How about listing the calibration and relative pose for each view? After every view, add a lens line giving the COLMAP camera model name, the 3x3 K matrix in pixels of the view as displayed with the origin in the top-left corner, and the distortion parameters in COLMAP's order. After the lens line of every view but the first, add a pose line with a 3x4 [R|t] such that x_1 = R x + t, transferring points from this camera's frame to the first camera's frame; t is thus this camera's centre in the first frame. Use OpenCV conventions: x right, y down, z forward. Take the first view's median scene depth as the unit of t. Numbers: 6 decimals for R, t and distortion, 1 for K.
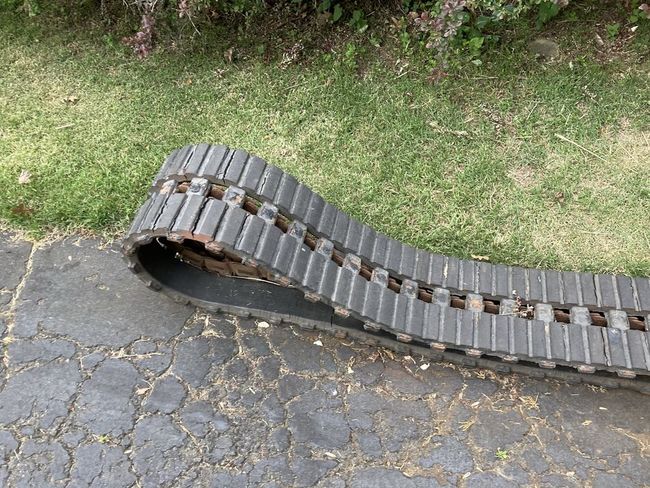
lens RADIAL K [[525.8, 0, 323.4], [0, 525.8, 242.4], [0, 0, 1]] dist [0.008744, -0.021507]
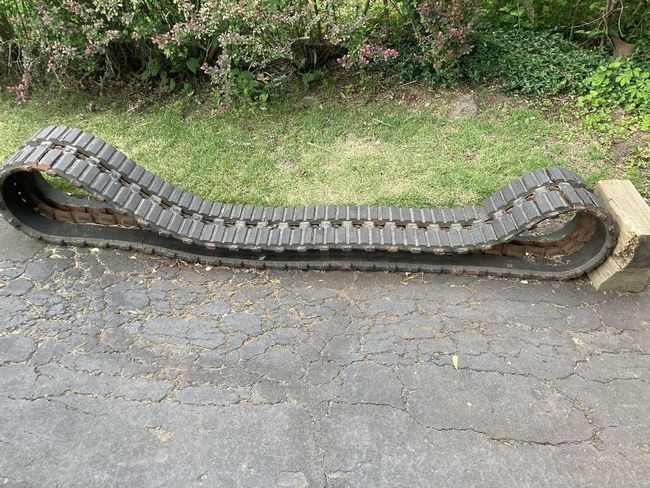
lens RADIAL K [[525.8, 0, 328.4], [0, 525.8, 249.0], [0, 0, 1]] dist [0.008744, -0.021507]
pose [[0.986066, -0.047628, 0.159393, 0.290428], [0.085814, 0.966450, -0.242095, 0.566444], [-0.142515, 0.252400, 0.957070, -0.481355]]
